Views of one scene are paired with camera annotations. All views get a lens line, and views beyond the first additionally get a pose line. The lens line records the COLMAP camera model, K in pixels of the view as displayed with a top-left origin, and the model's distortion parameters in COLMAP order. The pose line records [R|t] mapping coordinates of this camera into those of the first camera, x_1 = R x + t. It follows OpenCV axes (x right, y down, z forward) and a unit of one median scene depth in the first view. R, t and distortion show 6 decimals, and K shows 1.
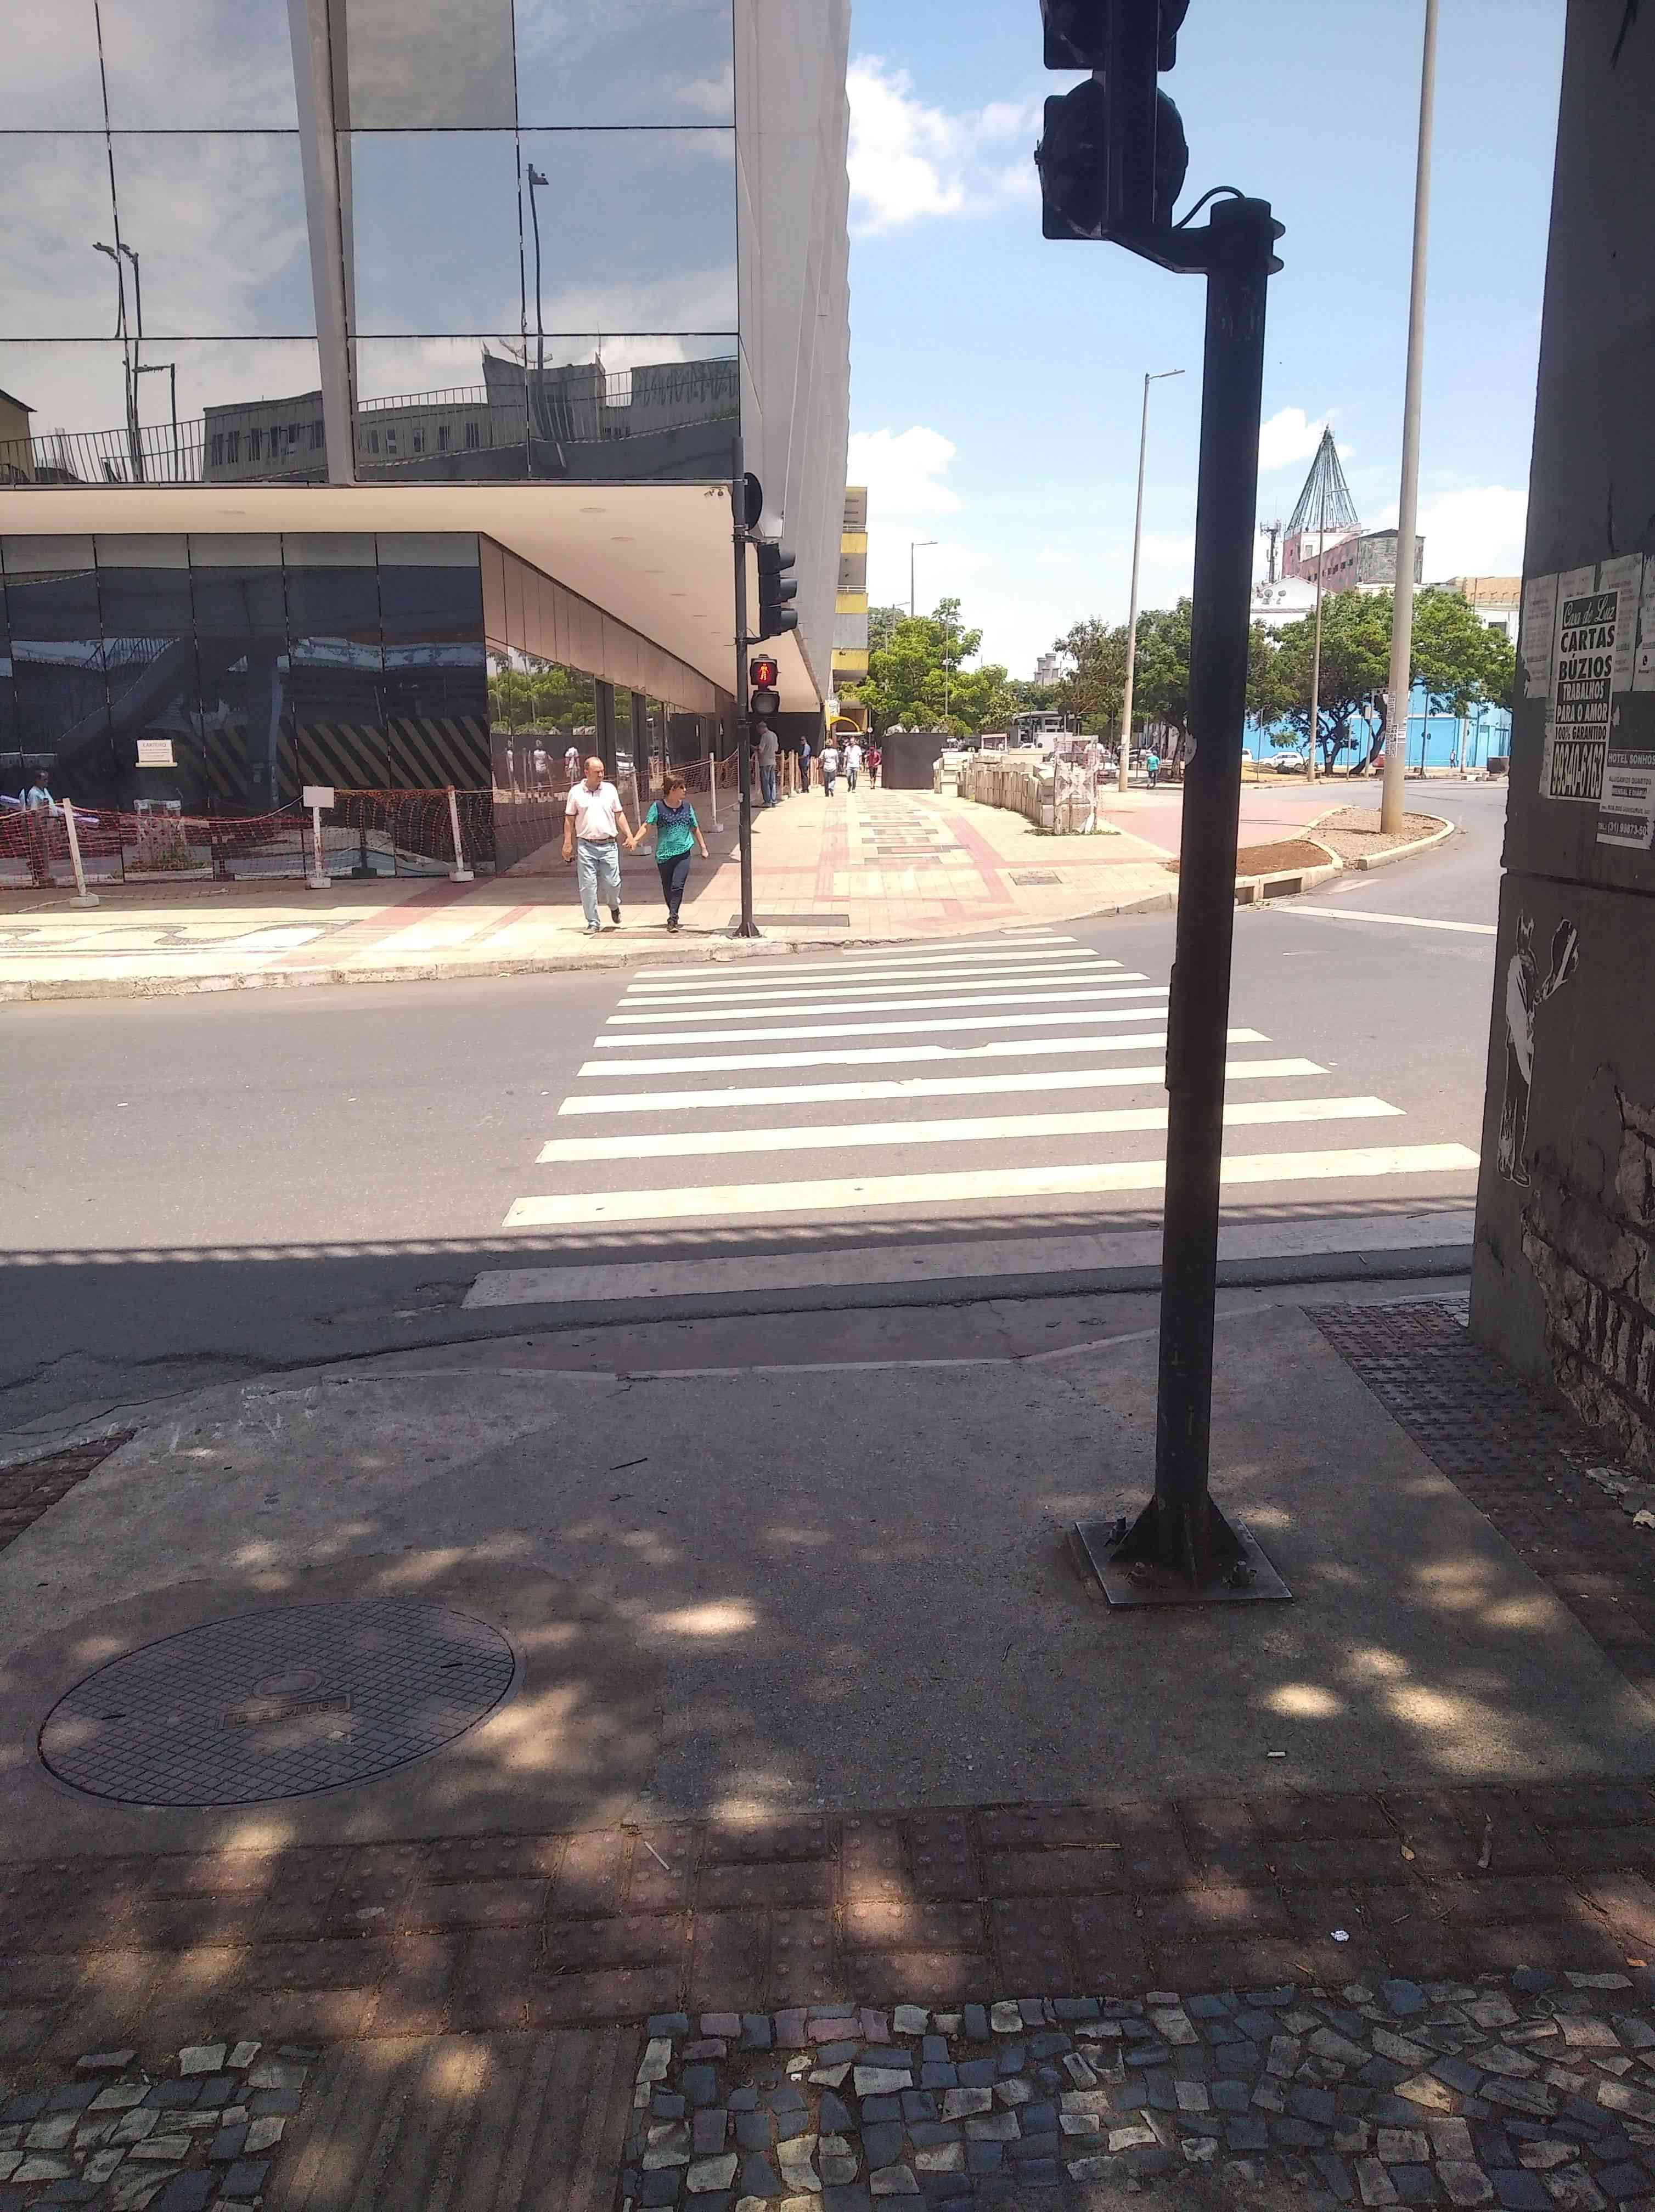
lens RADIAL K [[1705.9, 0, 827.5], [0, 1705.9, 1106.0], [0, 0, 1]] dist [0.042302, -0.067358]
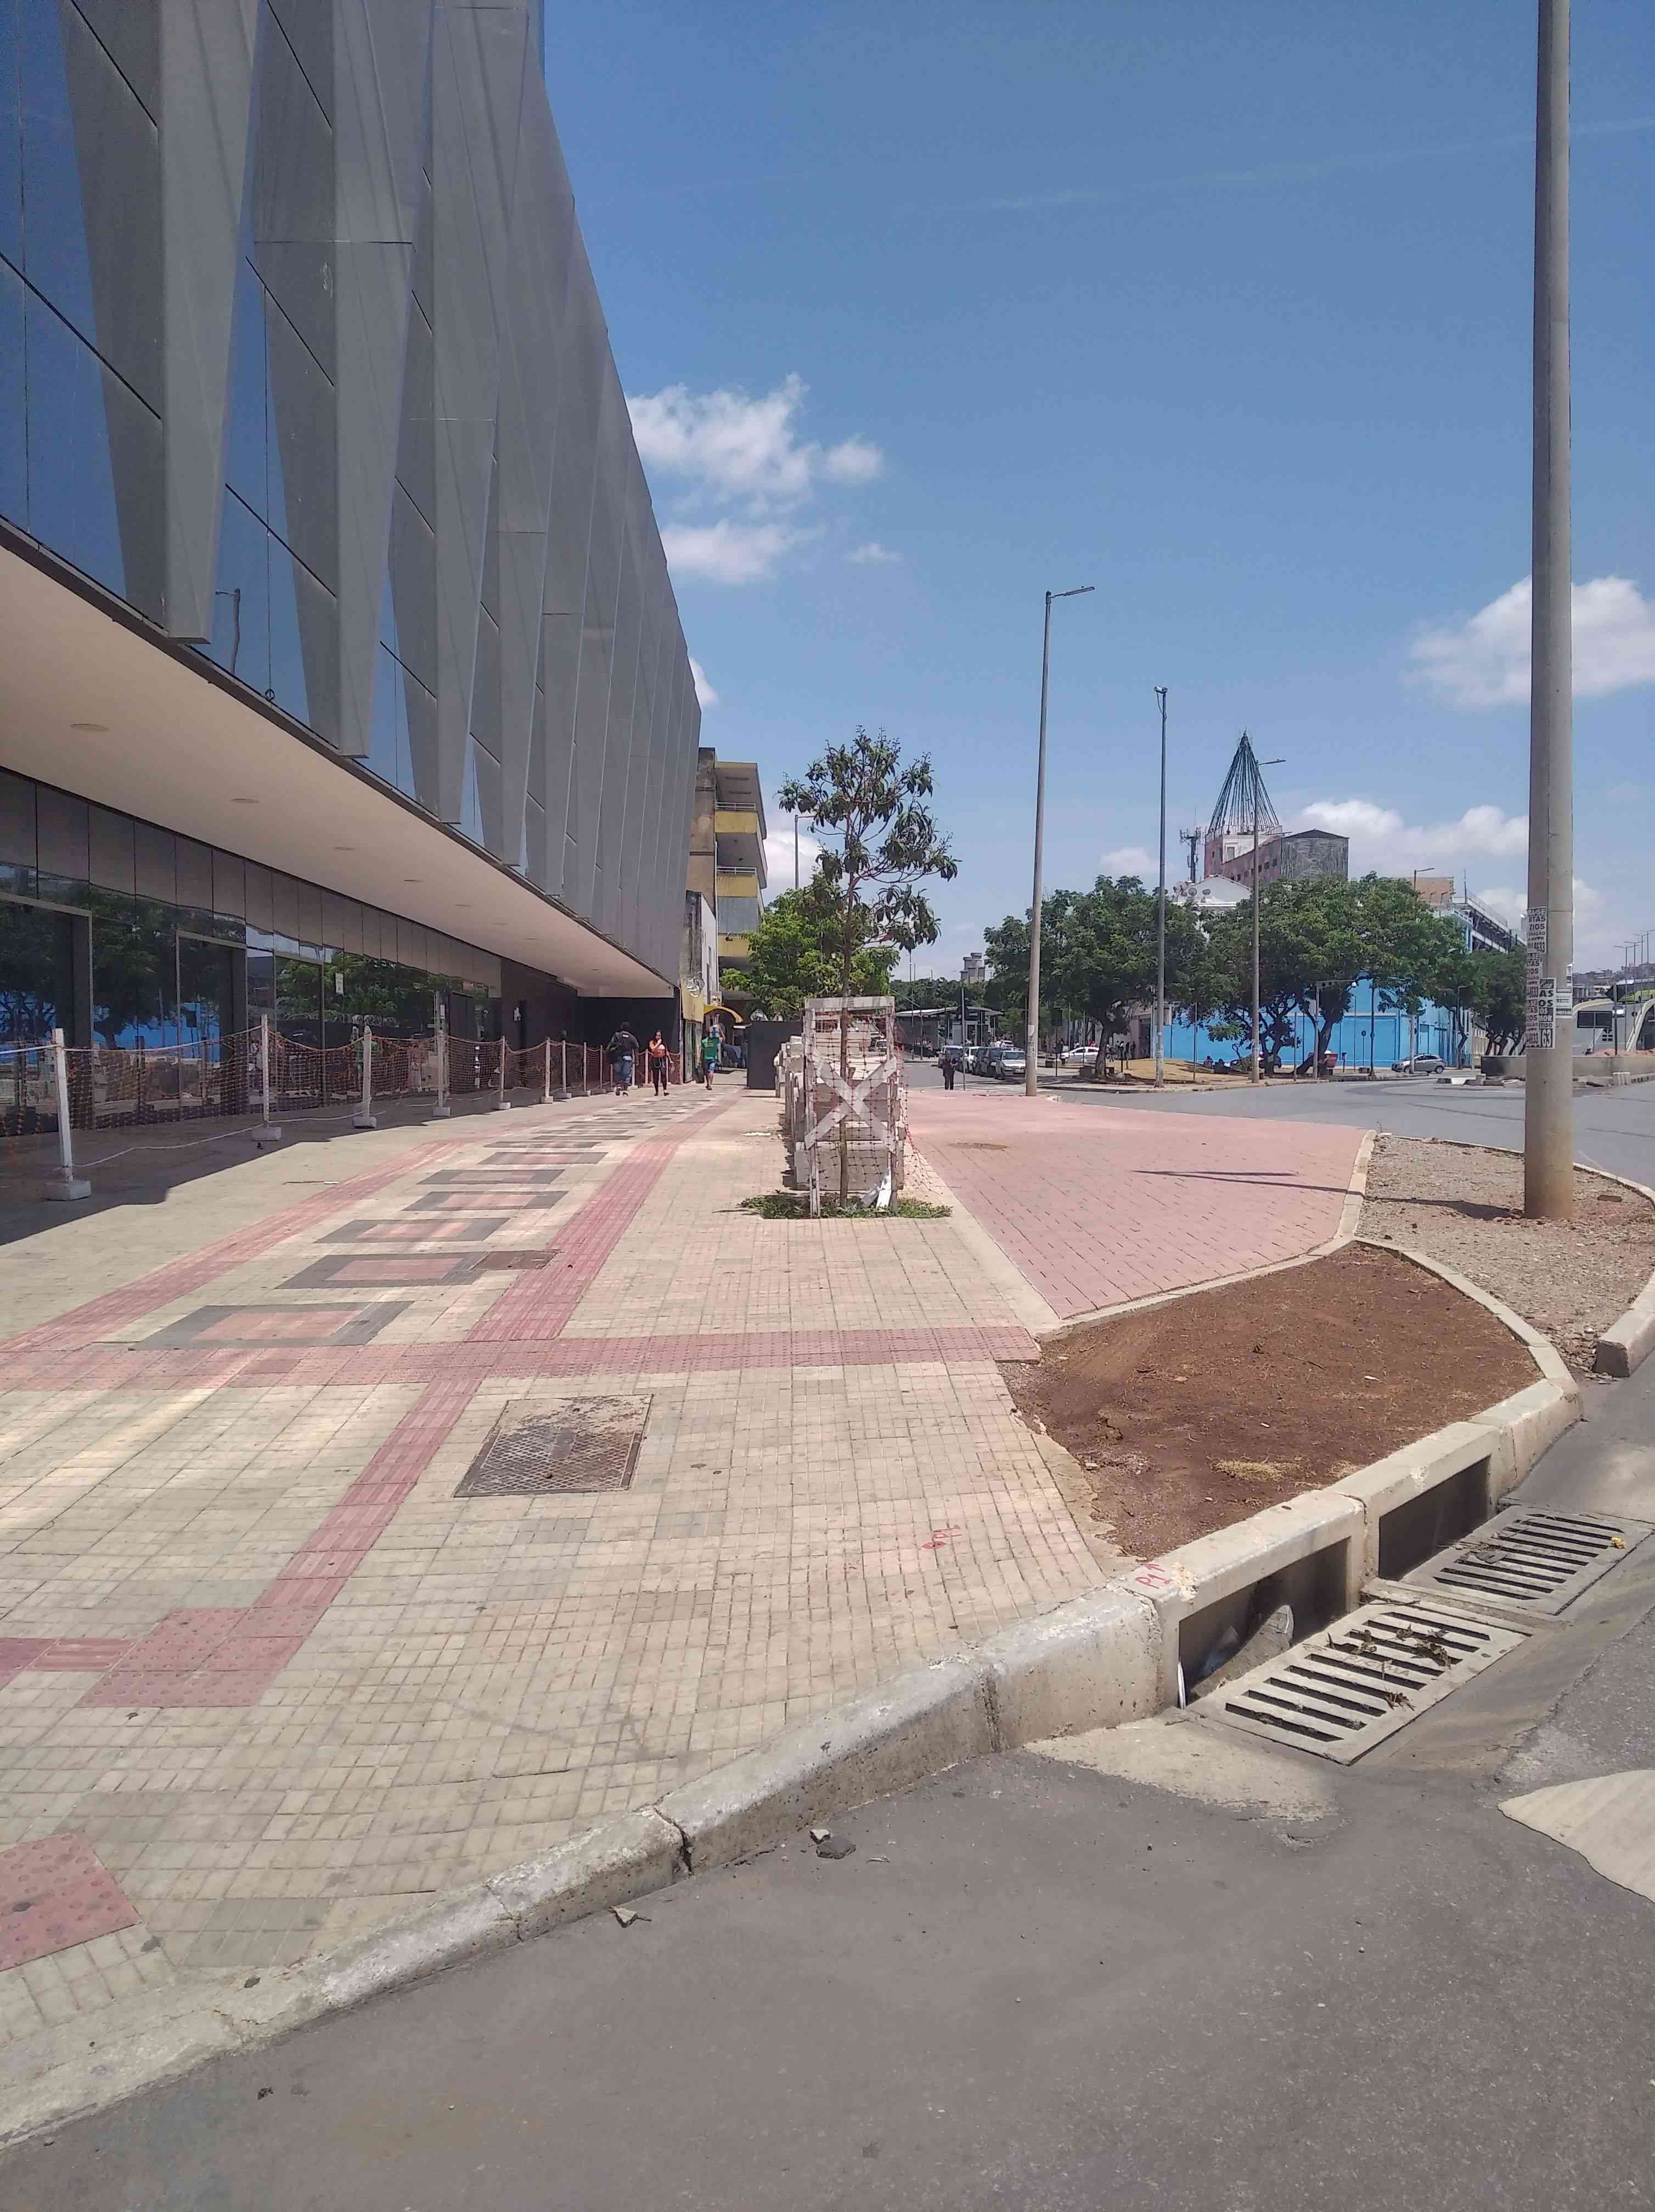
lens RADIAL K [[1705.9, 0, 827.5], [0, 1705.9, 1106.0], [0, 0, 1]] dist [0.042302, -0.067358]
pose [[0.999351, 0.004936, 0.035692, 0.029150], [0.001183, 0.985547, -0.169396, -0.026462], [-0.036012, 0.169329, 0.984901, 0.132395]]
